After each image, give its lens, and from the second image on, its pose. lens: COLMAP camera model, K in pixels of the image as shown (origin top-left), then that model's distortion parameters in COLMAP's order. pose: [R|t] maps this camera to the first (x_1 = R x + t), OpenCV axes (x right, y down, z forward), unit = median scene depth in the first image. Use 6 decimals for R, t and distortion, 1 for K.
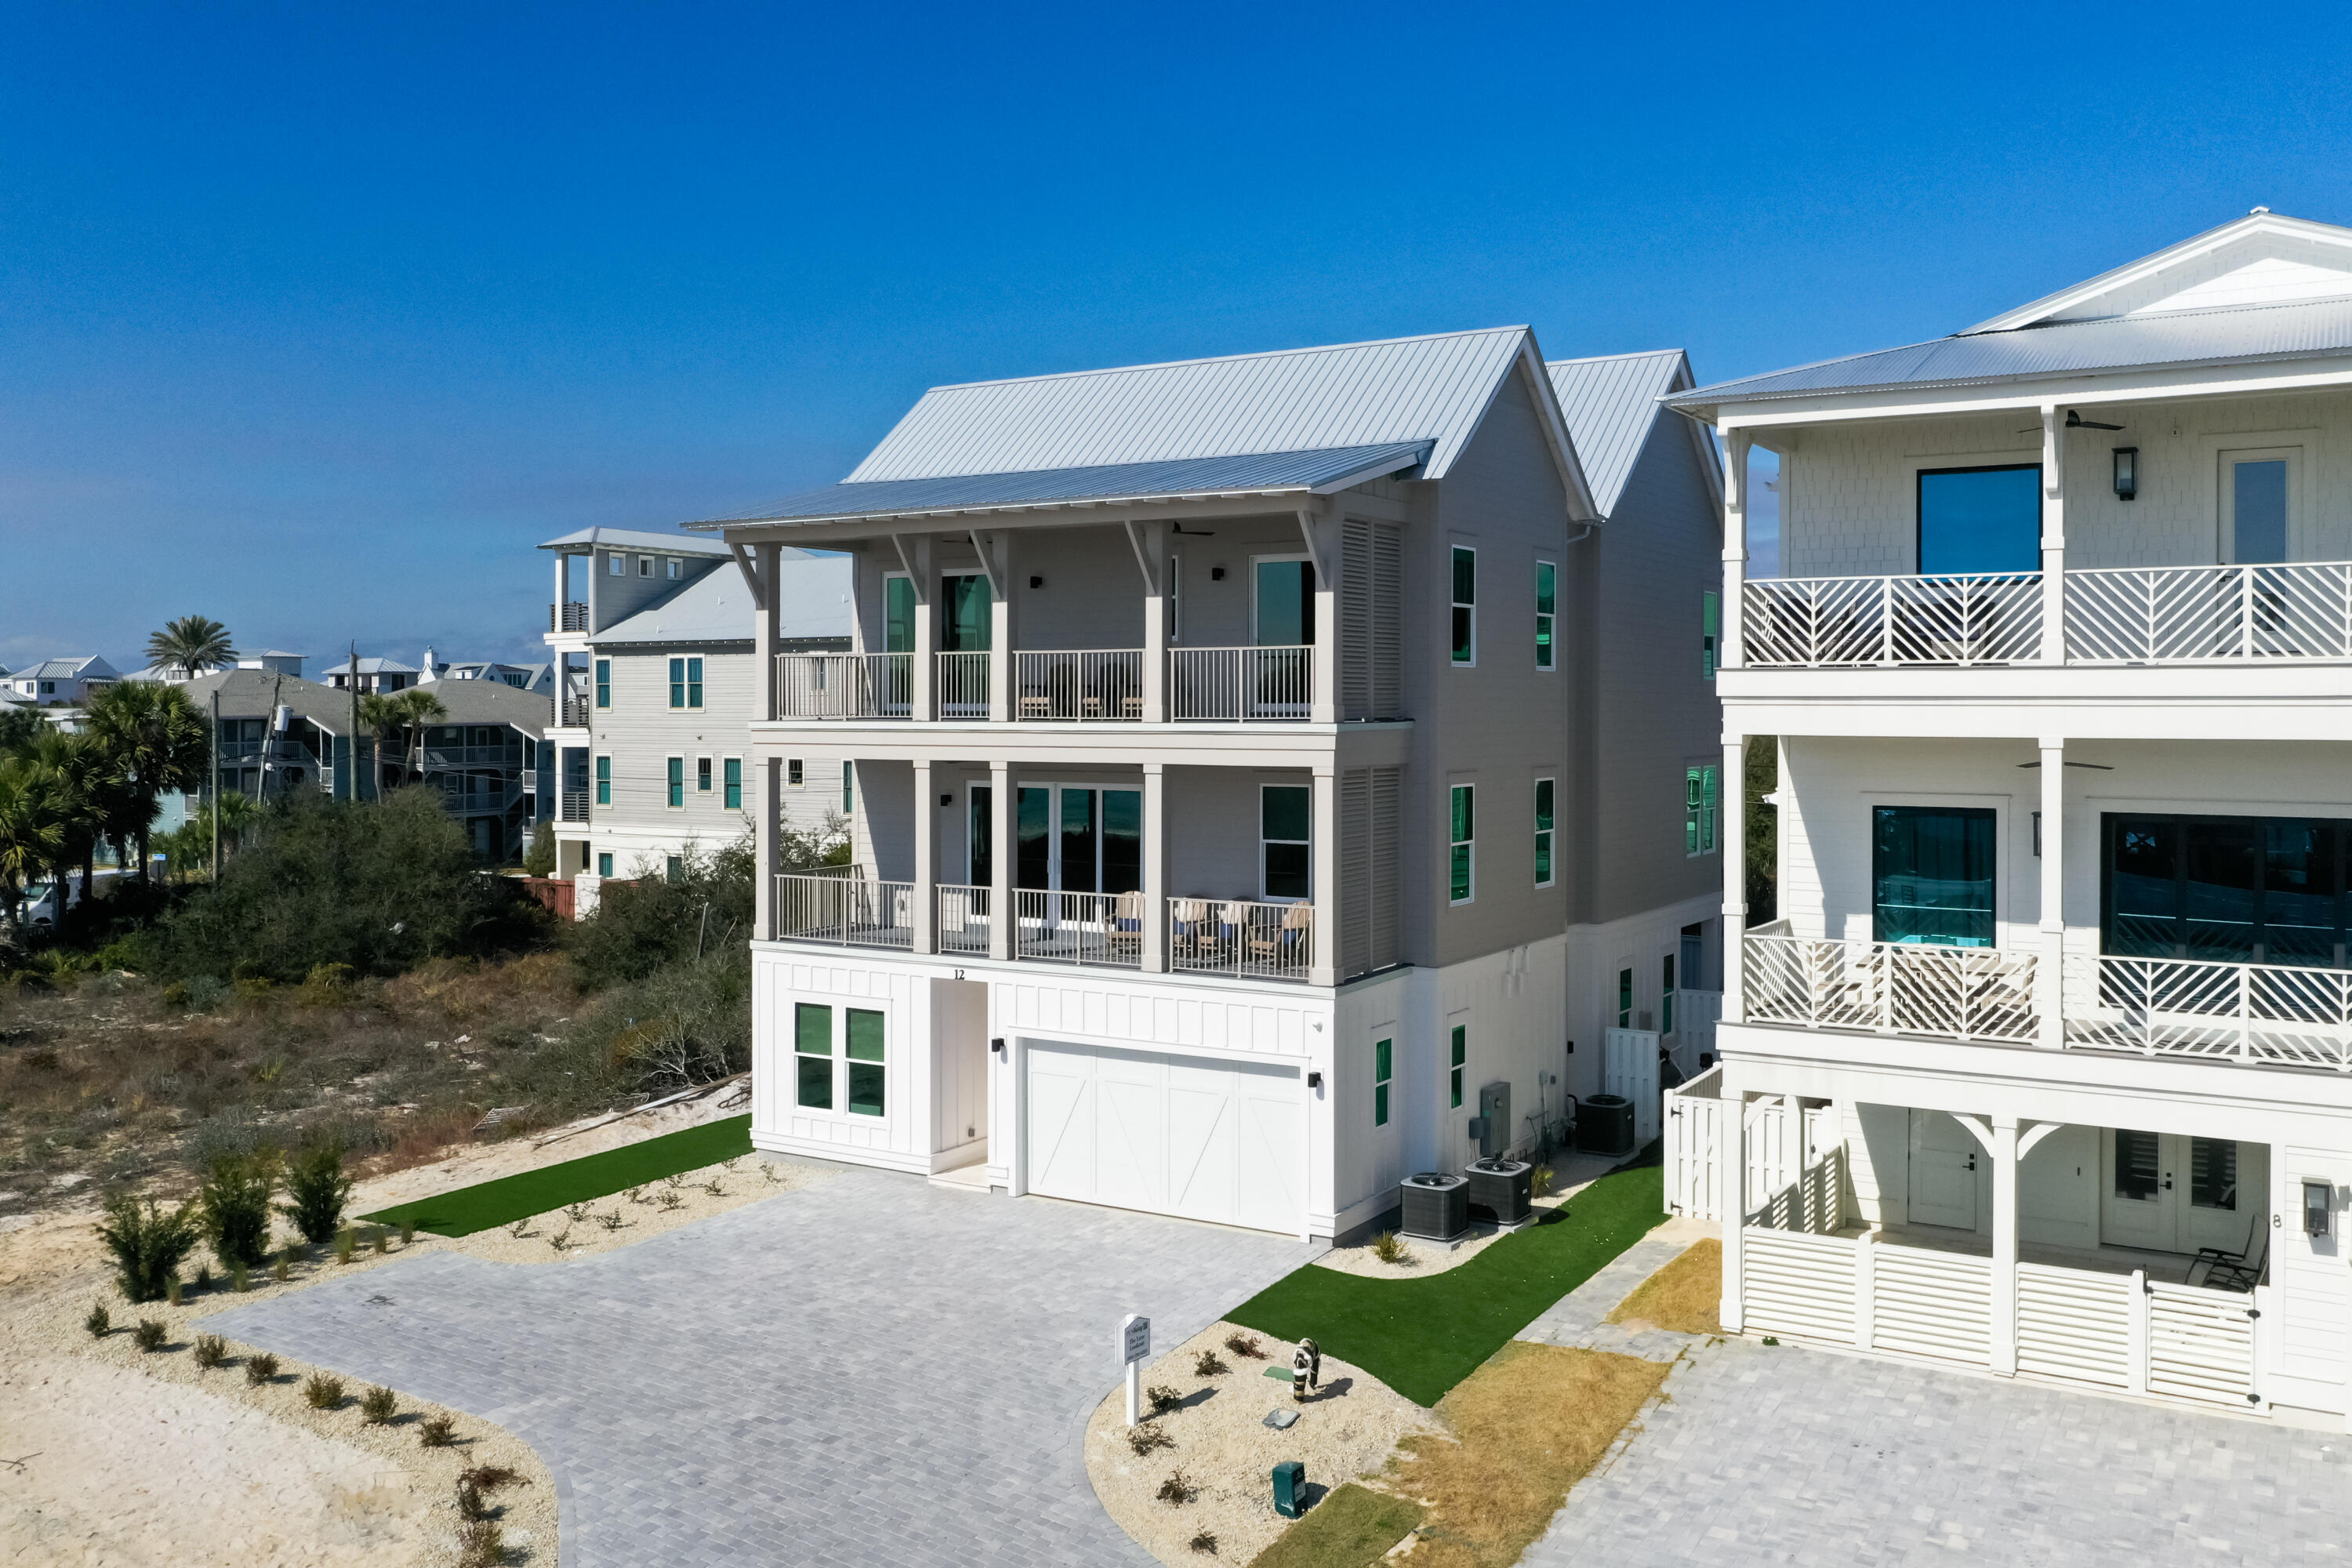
lens RADIAL K [[1989.8, 0, 1176.0], [0, 1989.8, 784.0], [0, 0, 1]] dist [-0.005496, -0.001030]
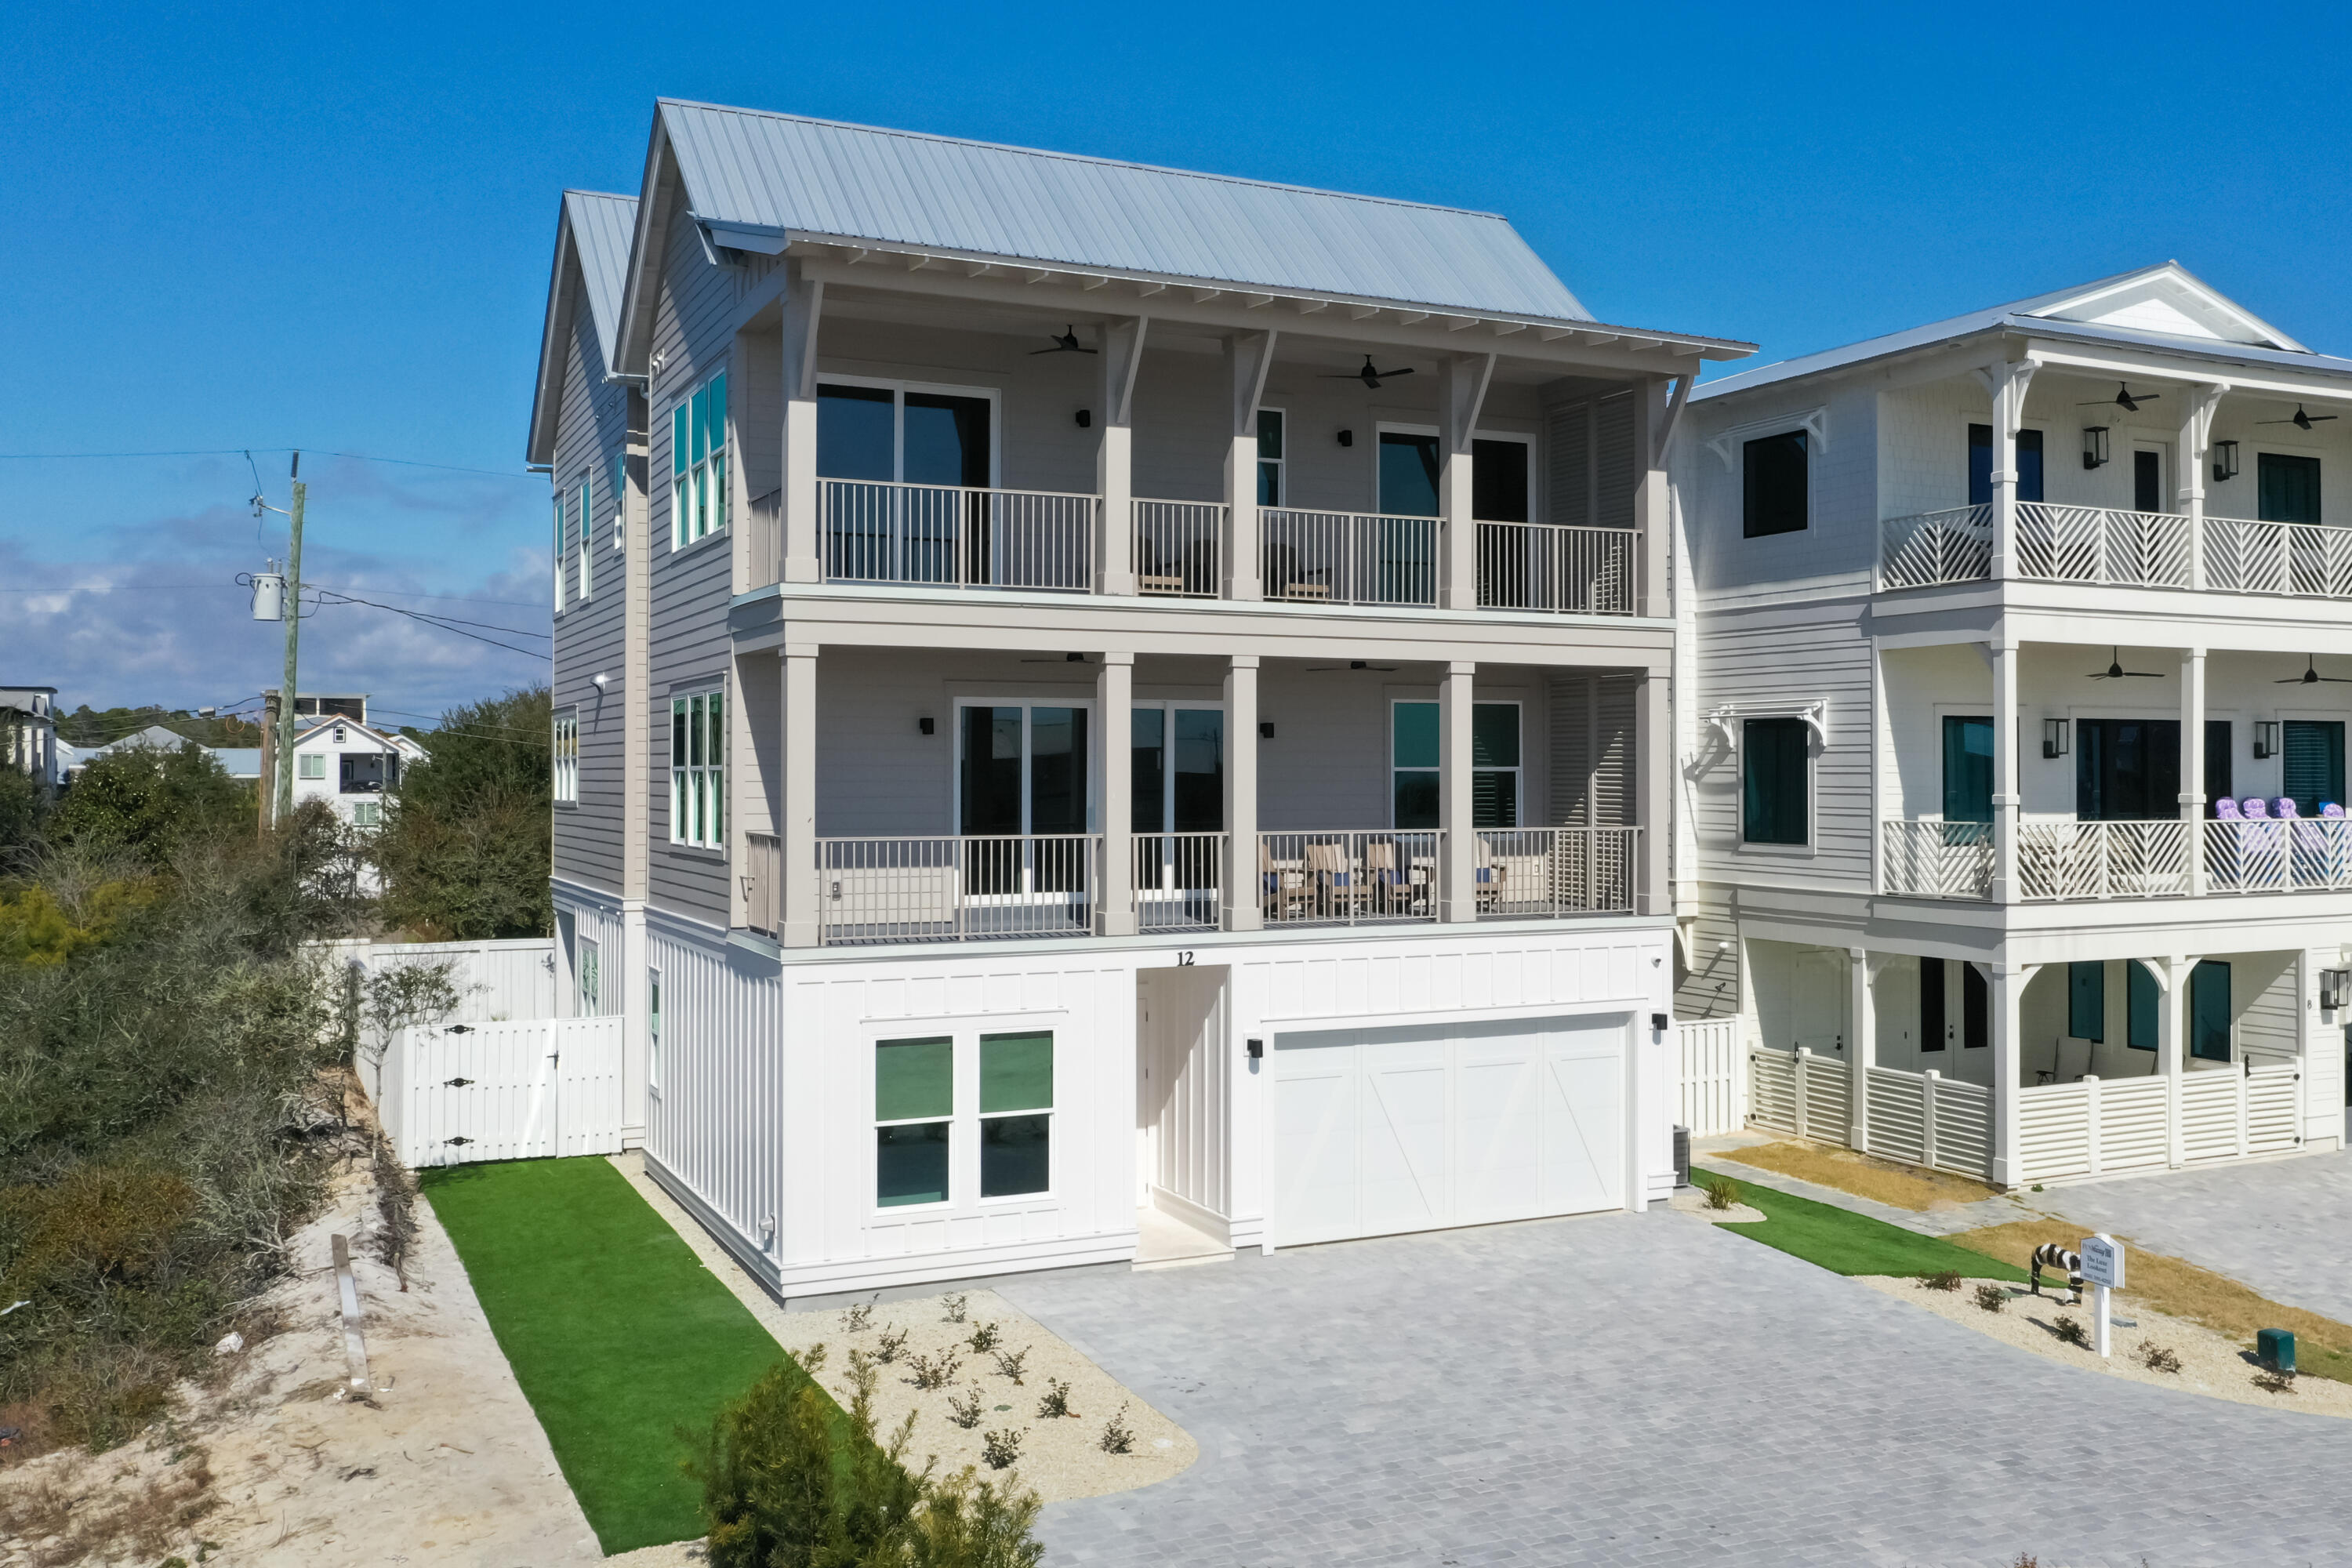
lens RADIAL K [[2150.9, 0, 1382.9], [0, 2150.9, 788.3], [0, 0, 1]] dist [-0.012223, -0.005725]
pose [[0.513687, -0.009690, 0.857923, -0.877620], [0.031402, 0.999479, -0.007514, 0.052644], [-0.857403, 0.030800, 0.513723, 0.662457]]
